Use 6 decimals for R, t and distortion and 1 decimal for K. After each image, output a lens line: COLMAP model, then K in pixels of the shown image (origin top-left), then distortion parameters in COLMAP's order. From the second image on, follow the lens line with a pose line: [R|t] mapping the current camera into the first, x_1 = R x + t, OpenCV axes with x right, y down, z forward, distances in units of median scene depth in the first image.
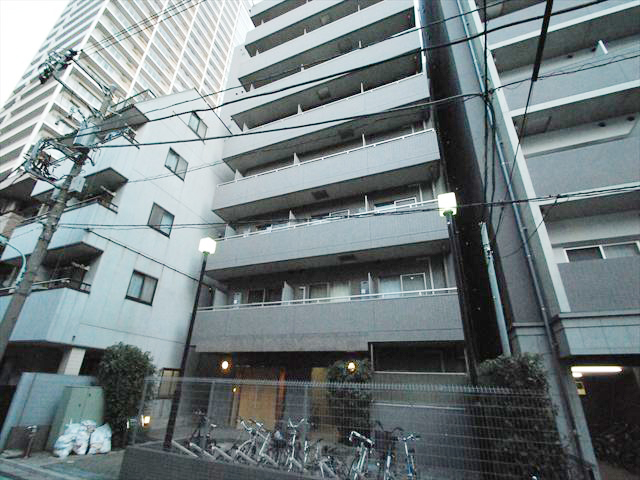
lens RADIAL K [[286.6, 0, 319.6], [0, 286.6, 267.6], [0, 0, 1]] dist [-0.016080, -0.000437]
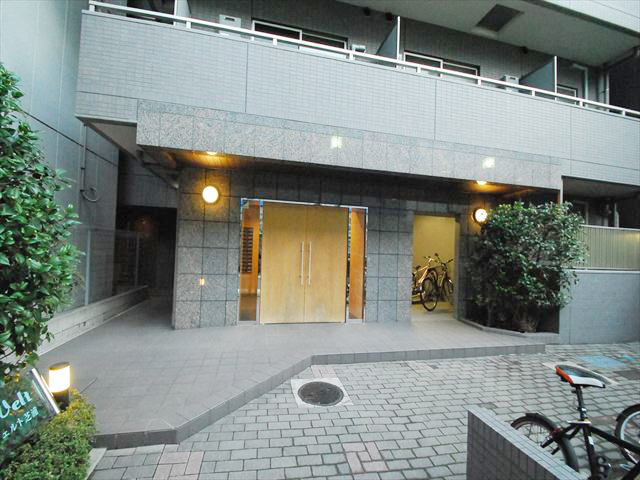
lens RADIAL K [[276.8, 0, 317.9], [0, 276.8, 243.8], [0, 0, 1]] dist [0.019953, -0.021721]
pose [[0.824587, 0.009210, 0.565661, -0.594821], [-0.222611, 0.924489, 0.309457, 0.343829], [-0.520097, -0.381097, 0.764372, 0.810387]]
